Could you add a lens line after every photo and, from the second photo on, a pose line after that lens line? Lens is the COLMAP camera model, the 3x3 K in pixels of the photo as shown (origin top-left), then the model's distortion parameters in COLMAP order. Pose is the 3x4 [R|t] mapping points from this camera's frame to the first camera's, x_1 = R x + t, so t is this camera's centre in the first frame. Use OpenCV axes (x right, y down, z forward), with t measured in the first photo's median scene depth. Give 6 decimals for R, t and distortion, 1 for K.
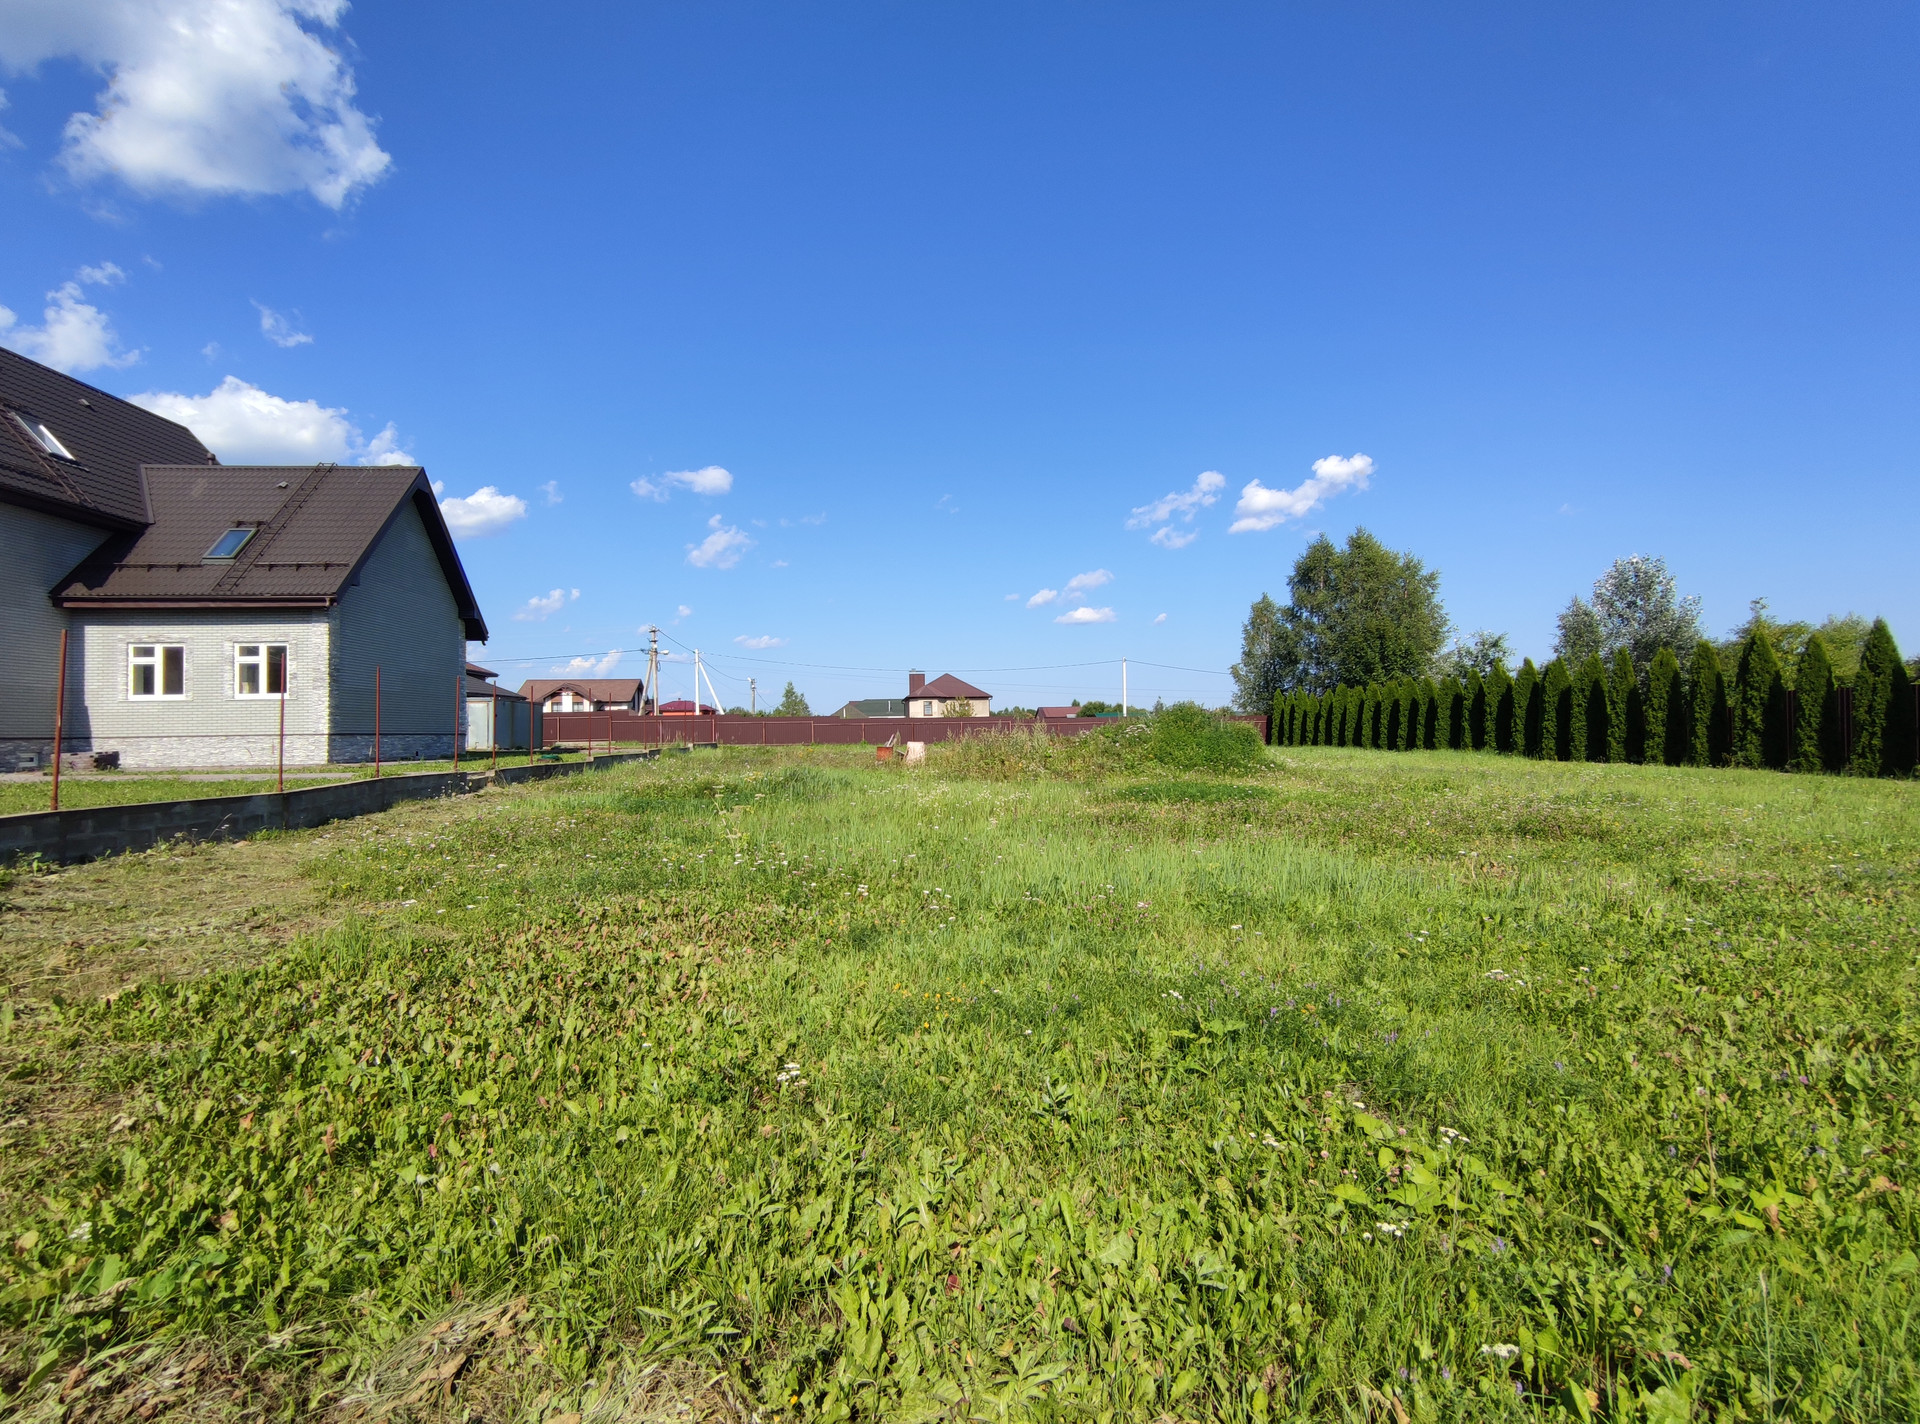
lens RADIAL K [[865.5, 0, 960.0], [0, 865.5, 712.0], [0, 0, 1]] dist [-0.000626, -0.000212]
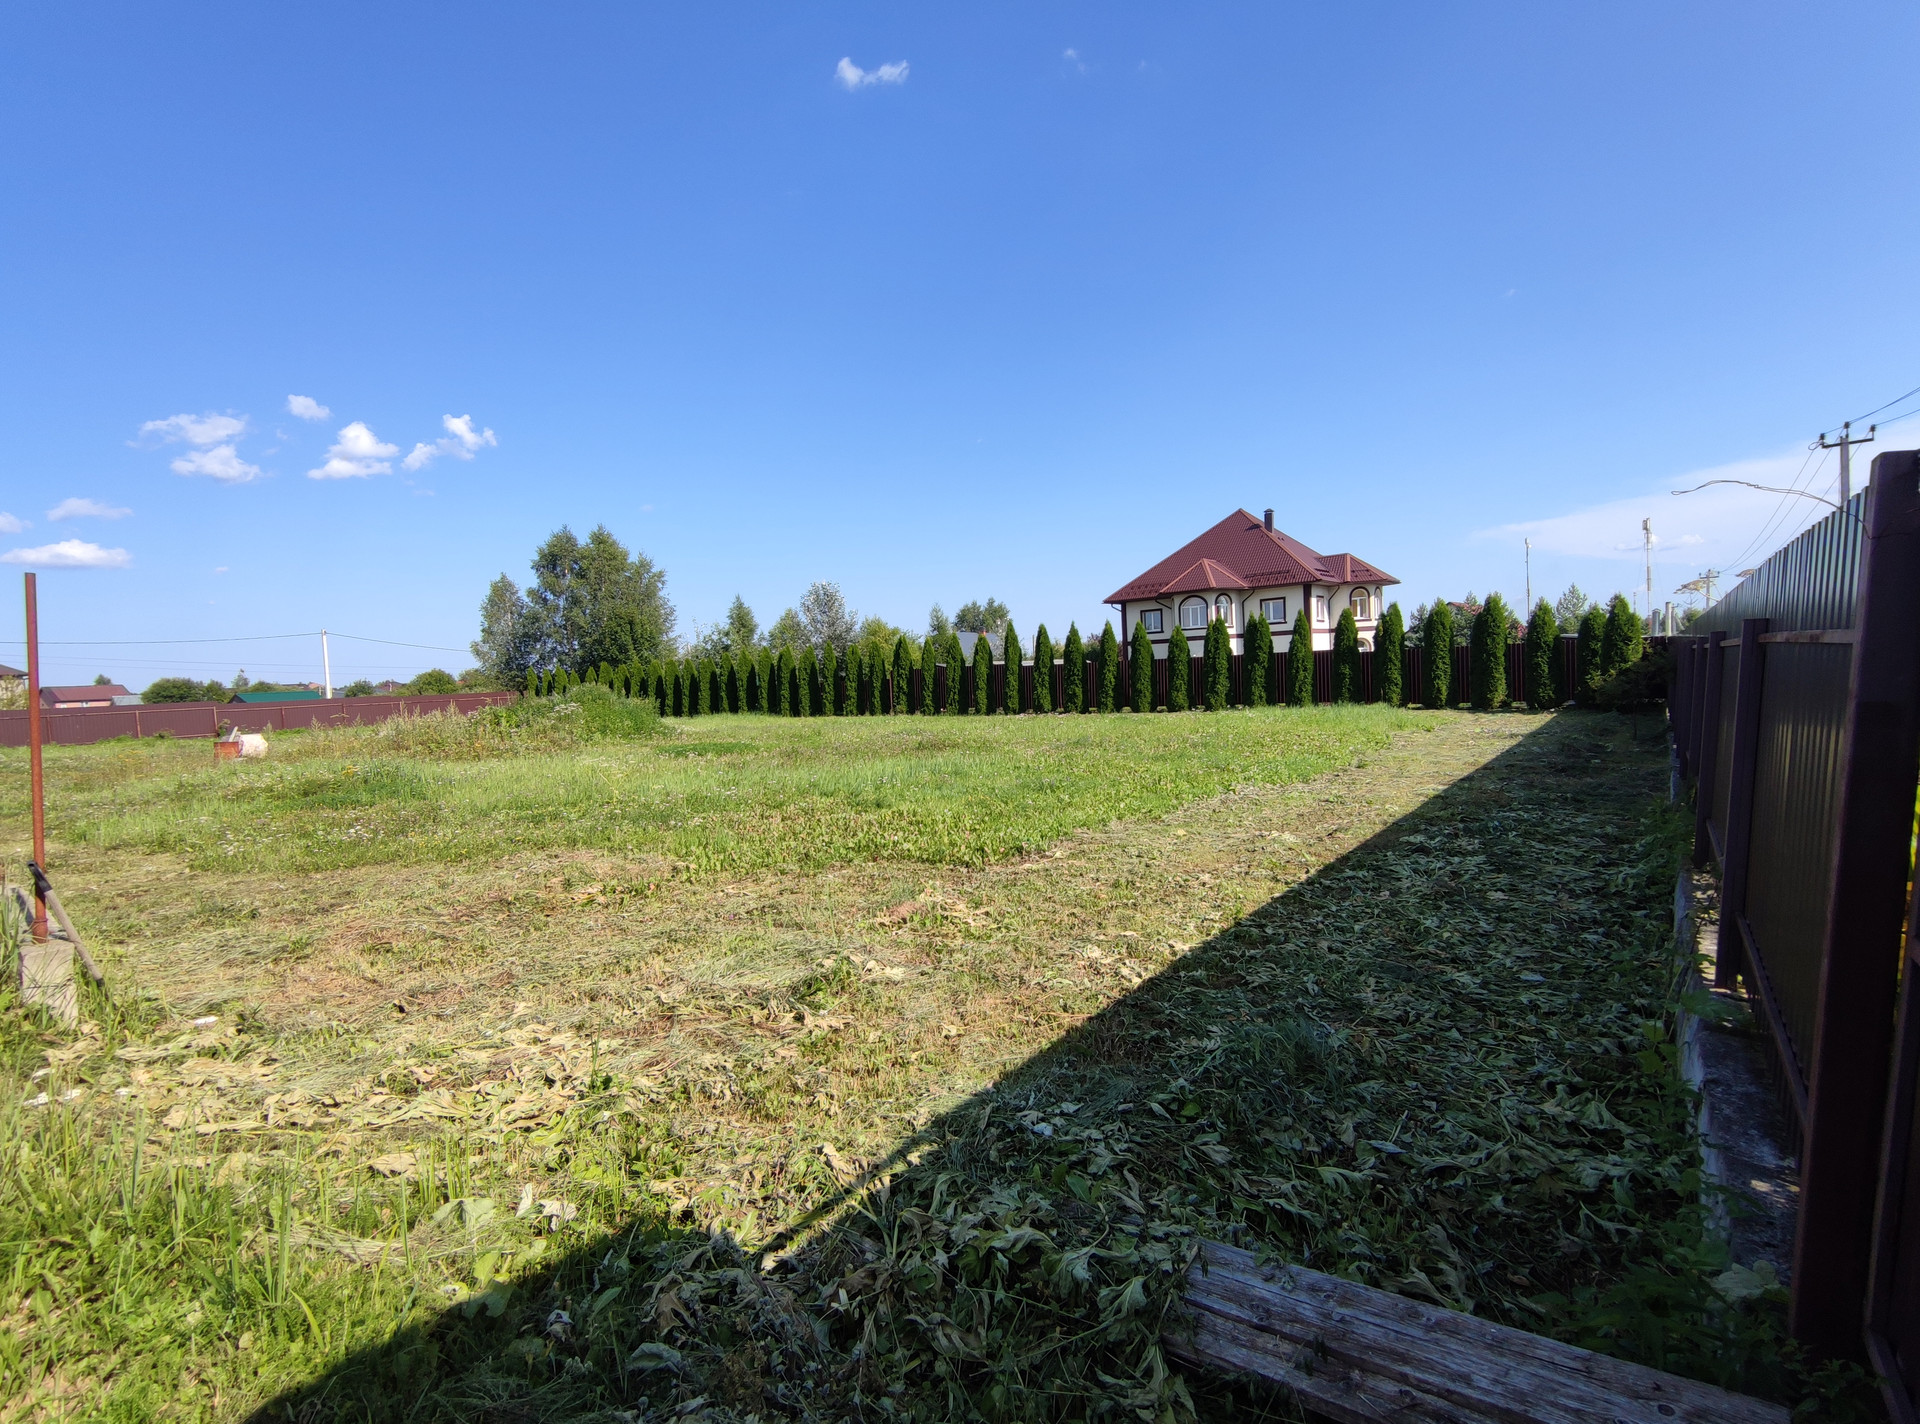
lens RADIAL K [[865.5, 0, 960.0], [0, 865.5, 712.0], [0, 0, 1]] dist [-0.000626, -0.000212]
pose [[0.588410, -0.051562, 0.806917, -0.209550], [0.023224, 0.998631, 0.046877, -0.009215], [-0.808229, -0.008843, 0.588802, -0.065073]]
